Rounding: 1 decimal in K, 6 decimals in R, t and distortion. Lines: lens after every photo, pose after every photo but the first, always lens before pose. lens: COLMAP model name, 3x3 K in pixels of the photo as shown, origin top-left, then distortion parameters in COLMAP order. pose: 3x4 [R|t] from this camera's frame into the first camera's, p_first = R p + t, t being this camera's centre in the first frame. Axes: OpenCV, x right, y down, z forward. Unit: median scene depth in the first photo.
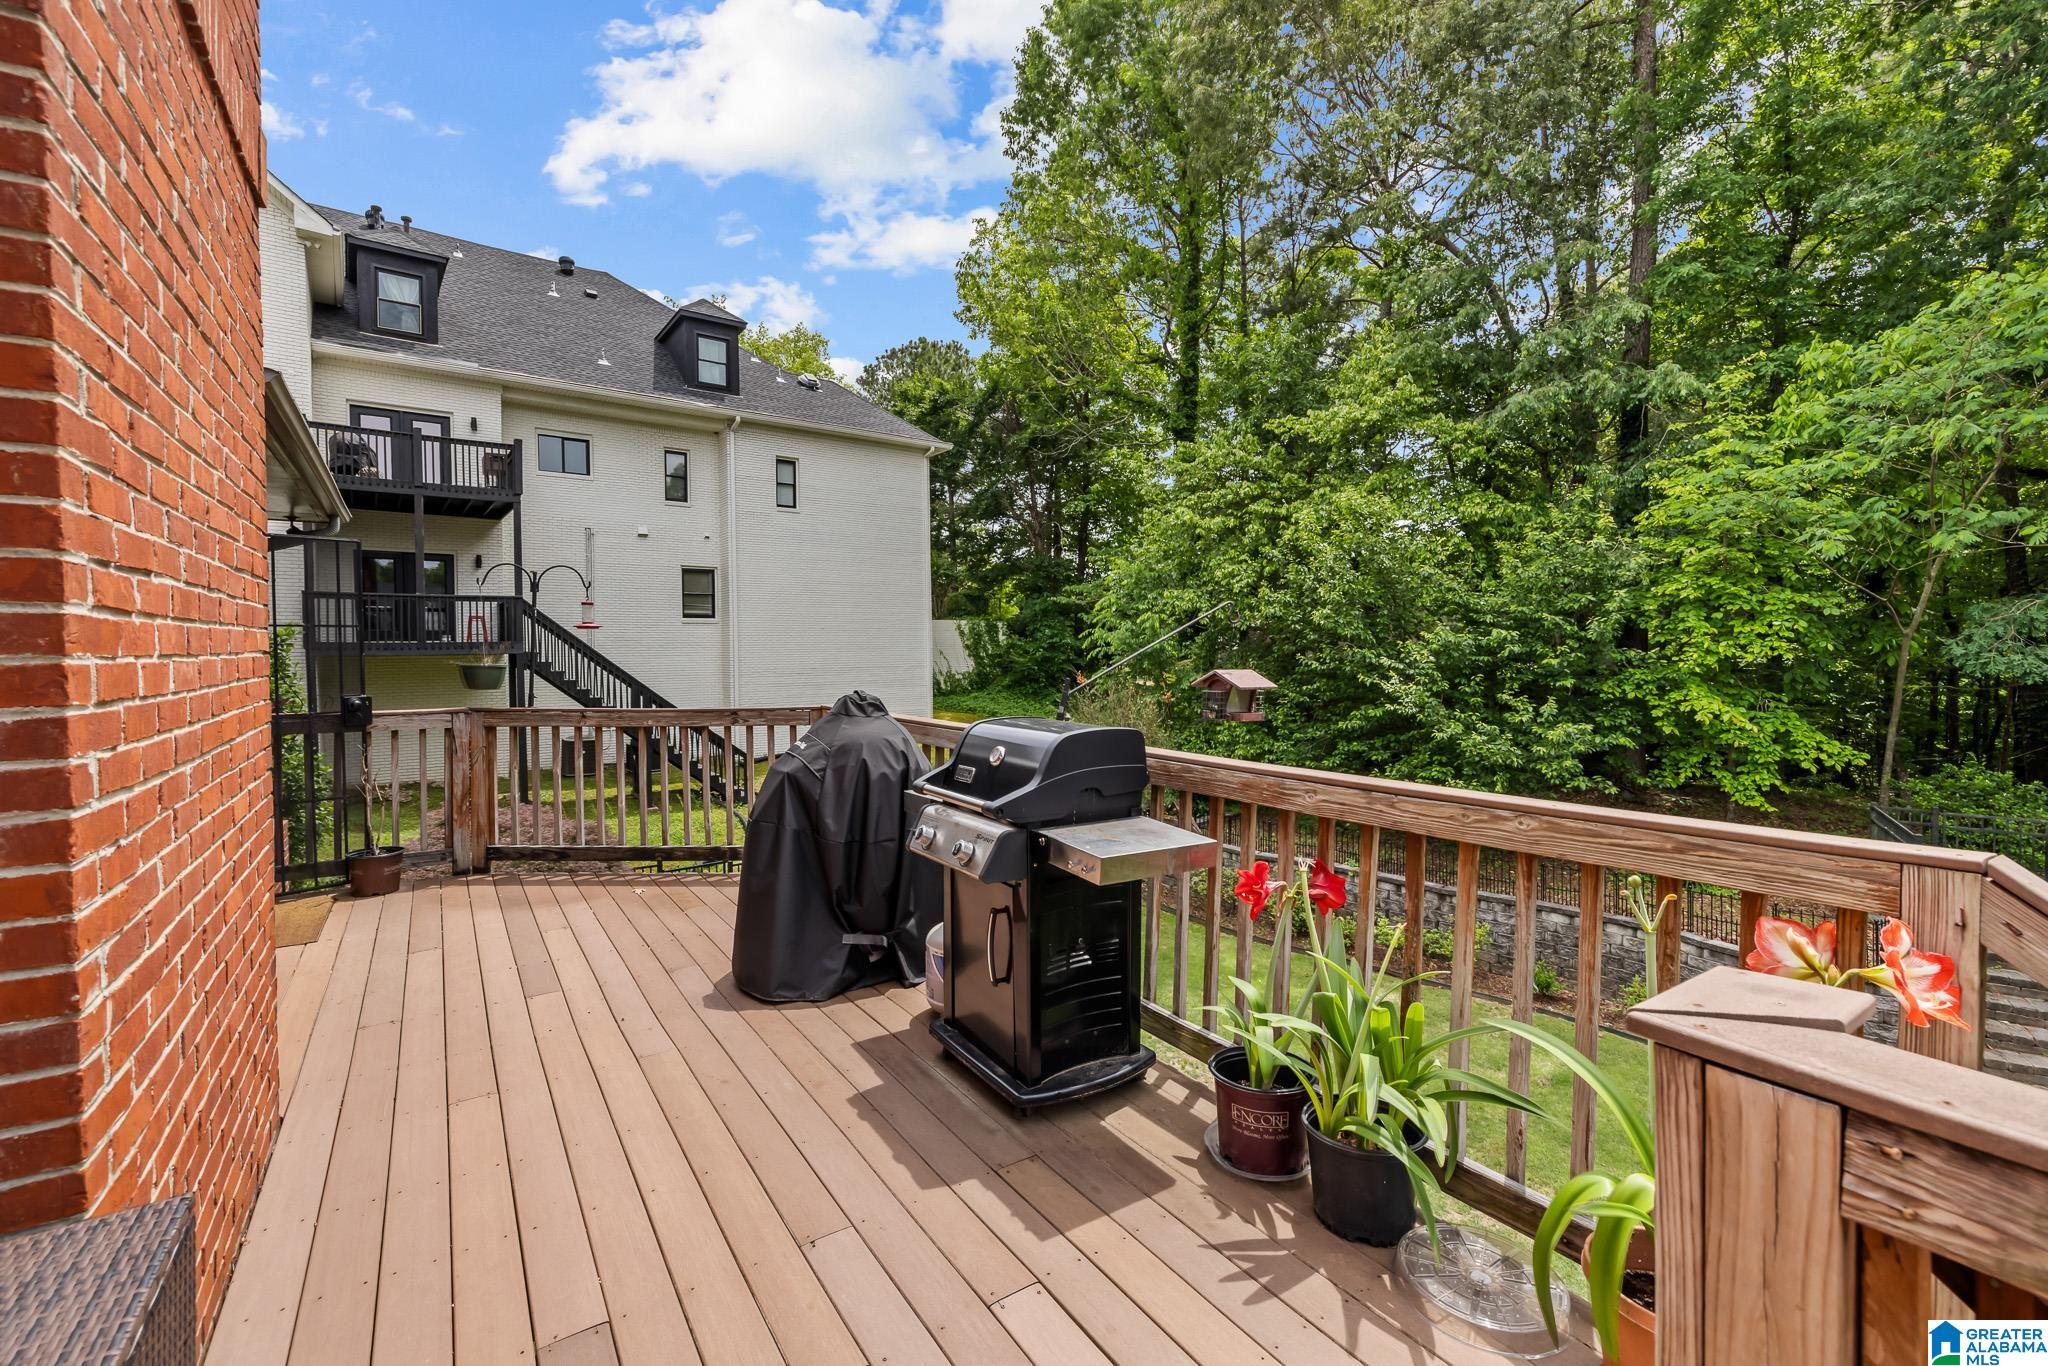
lens RADIAL K [[877.1, 0, 1010.6], [0, 877.1, 663.2], [0, 0, 1]] dist [0.002020, 0.000837]
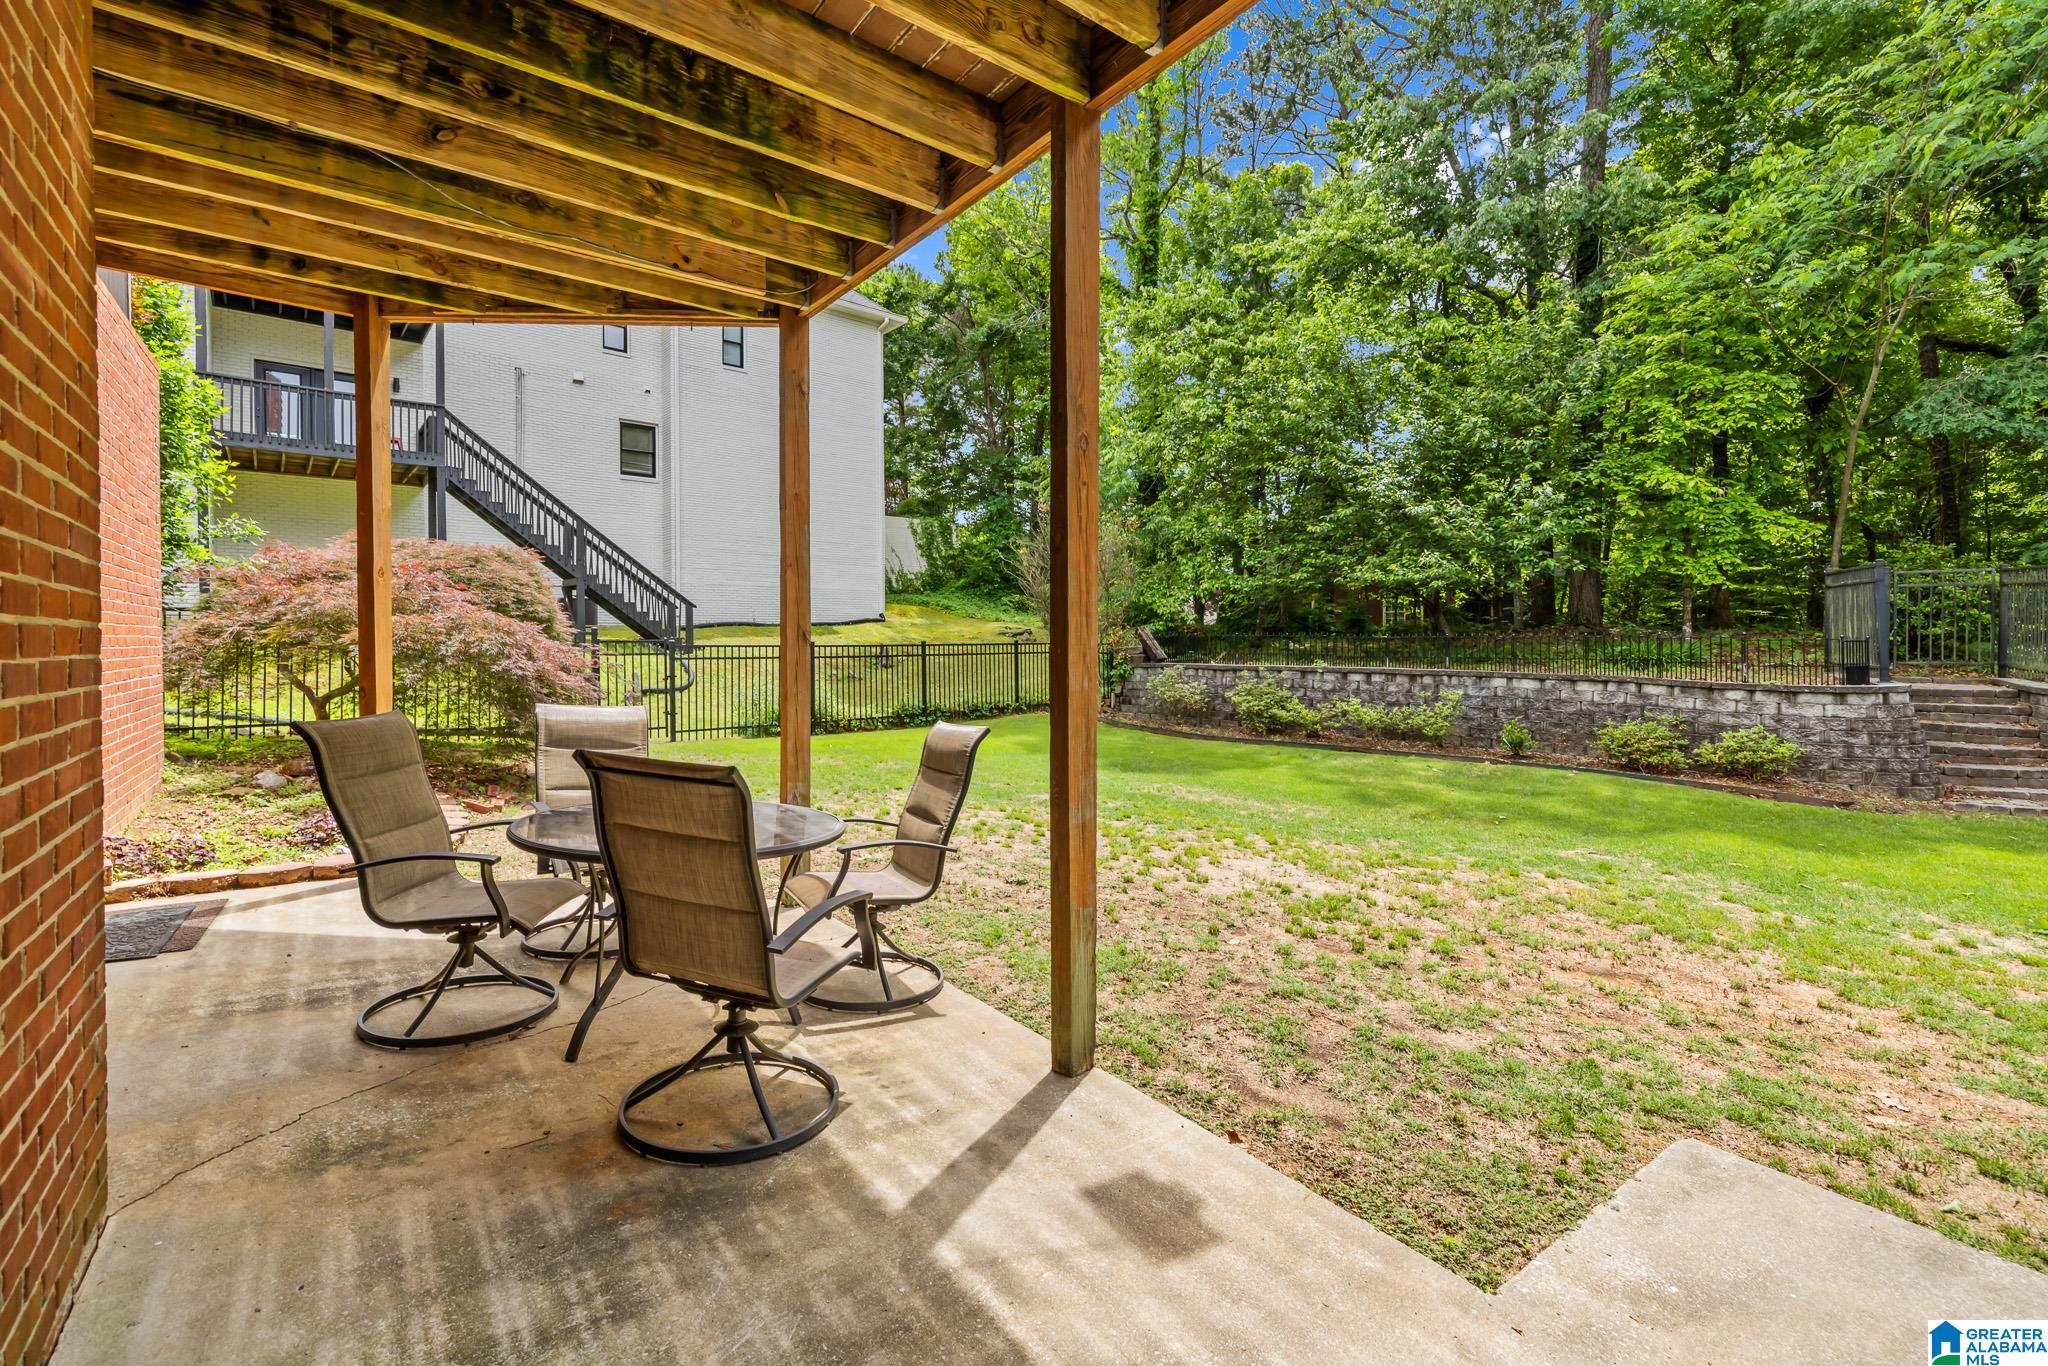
lens RADIAL K [[877.1, 0, 1012.9], [0, 877.1, 657.6], [0, 0, 1]] dist [0.002020, 0.000837]
pose [[0.997937, 0.004513, 0.064036, -0.013788], [-0.004862, 0.999974, 0.005292, 0.169387], [-0.064011, -0.005593, 0.997934, 0.032244]]
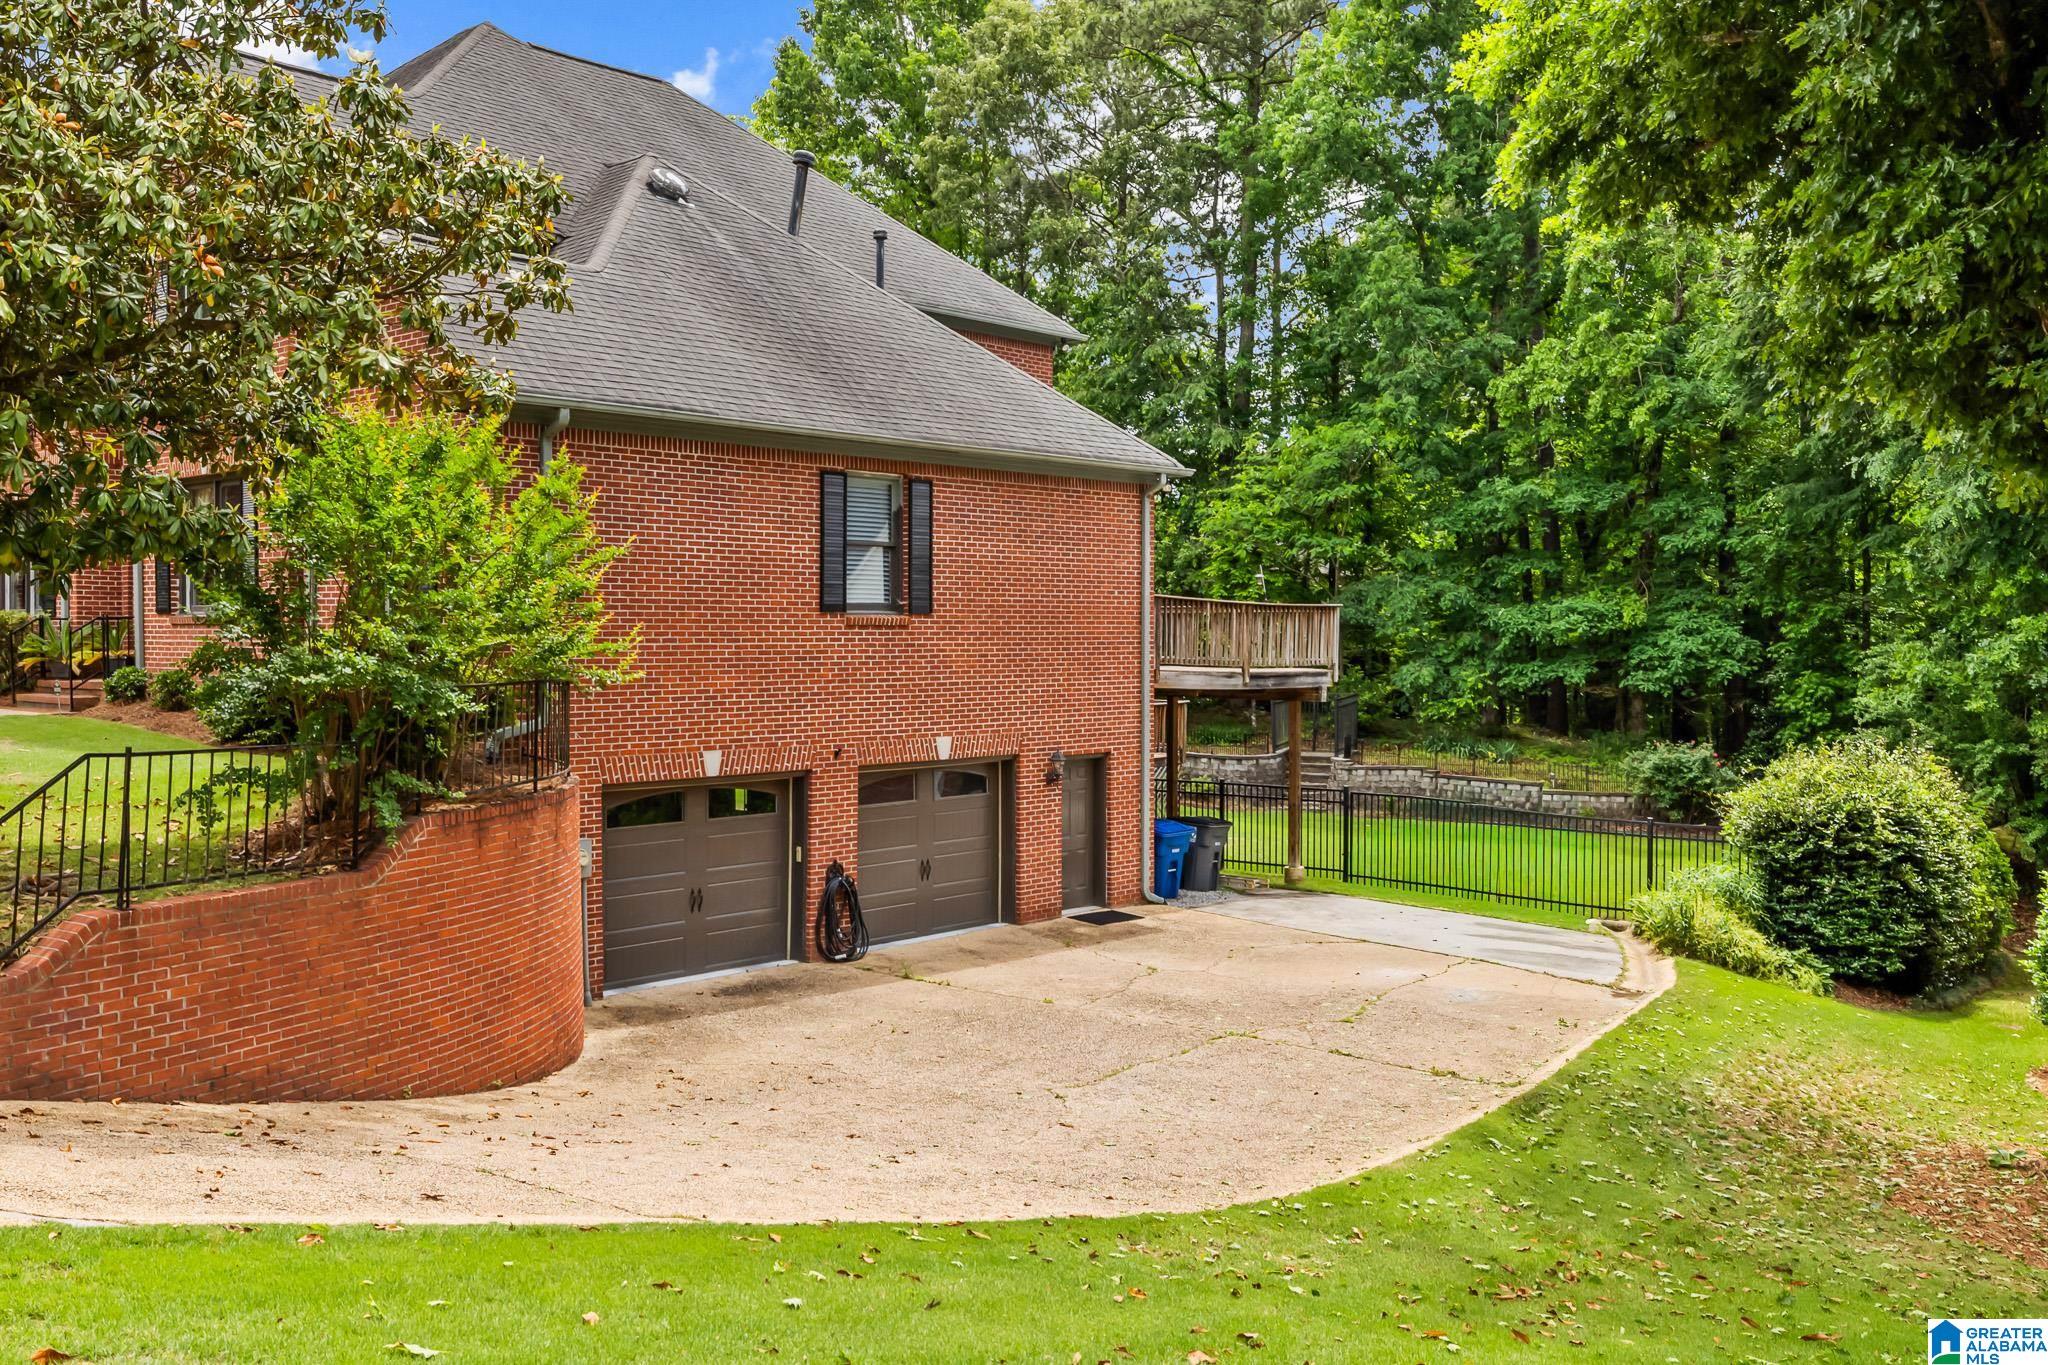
lens RADIAL K [[1751.2, 0, 1023.1], [0, 1751.2, 676.1], [0, 0, 1]] dist [-0.004171, -0.002021]
pose [[0.969360, -0.000191, 0.245643, -0.308766], [-0.003153, 0.999908, 0.013220, 0.054746], [-0.245622, -0.013590, 0.969270, -1.590004]]
